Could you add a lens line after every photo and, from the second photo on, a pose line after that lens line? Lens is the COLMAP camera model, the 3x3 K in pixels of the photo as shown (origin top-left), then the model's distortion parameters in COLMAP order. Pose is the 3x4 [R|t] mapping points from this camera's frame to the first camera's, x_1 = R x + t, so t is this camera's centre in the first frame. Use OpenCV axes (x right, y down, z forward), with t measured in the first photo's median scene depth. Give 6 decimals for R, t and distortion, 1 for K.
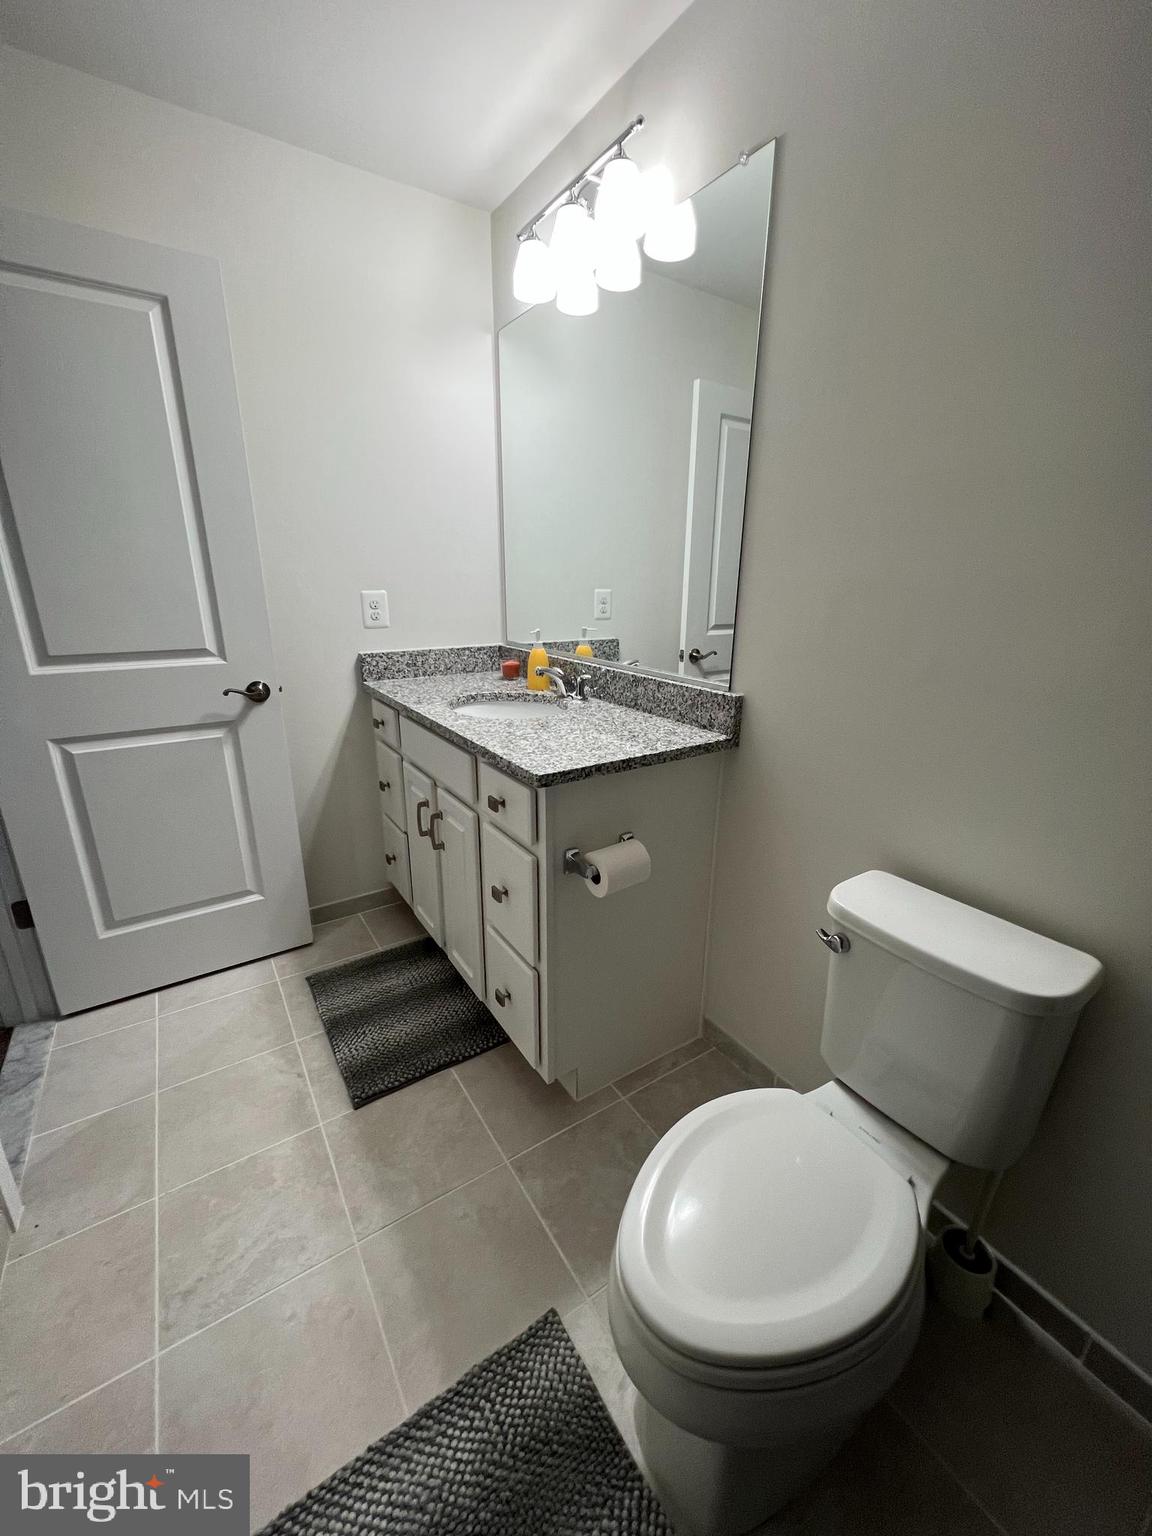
lens RADIAL K [[615.5, 0, 580.3], [0, 615.5, 767.0], [0, 0, 1]] dist [-0.001632, -0.000091]
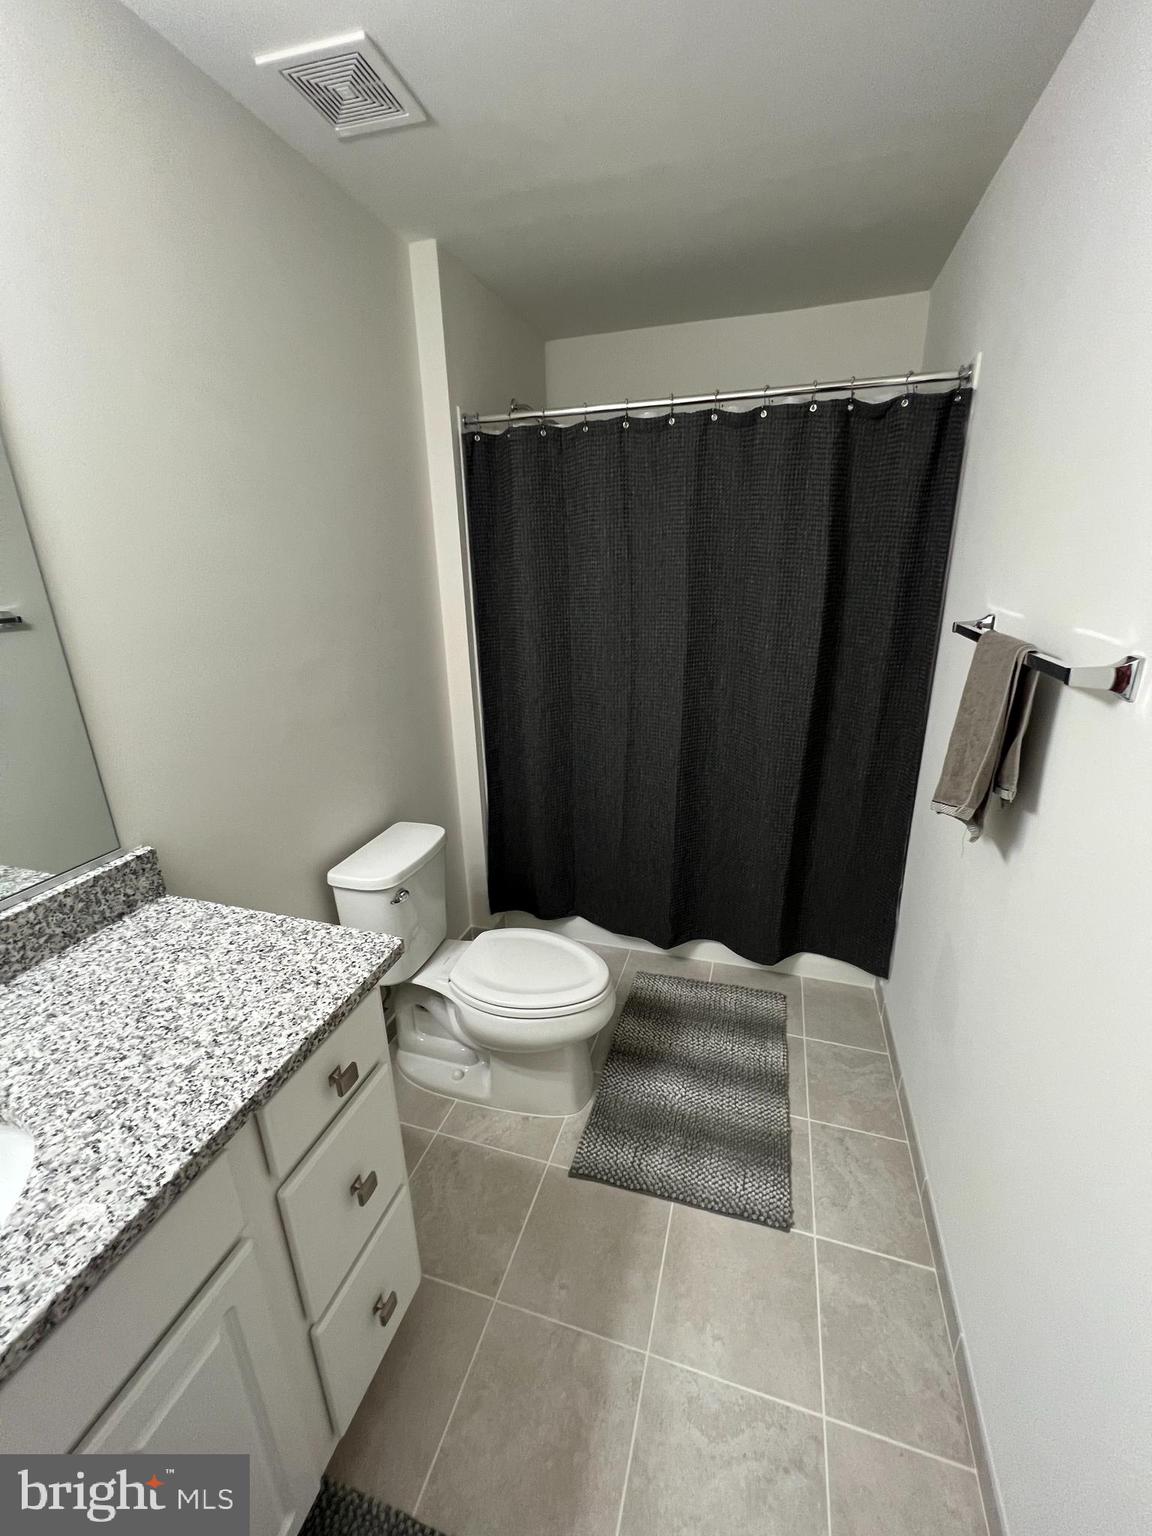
lens RADIAL K [[615.5, 0, 585.1], [0, 615.5, 770.3], [0, 0, 1]] dist [-0.001632, -0.000091]
pose [[-0.645850, -0.242876, 0.723802, -0.725229], [0.234998, 0.838780, 0.491146, -0.498808], [-0.726398, 0.487298, -0.484650, 1.000100]]
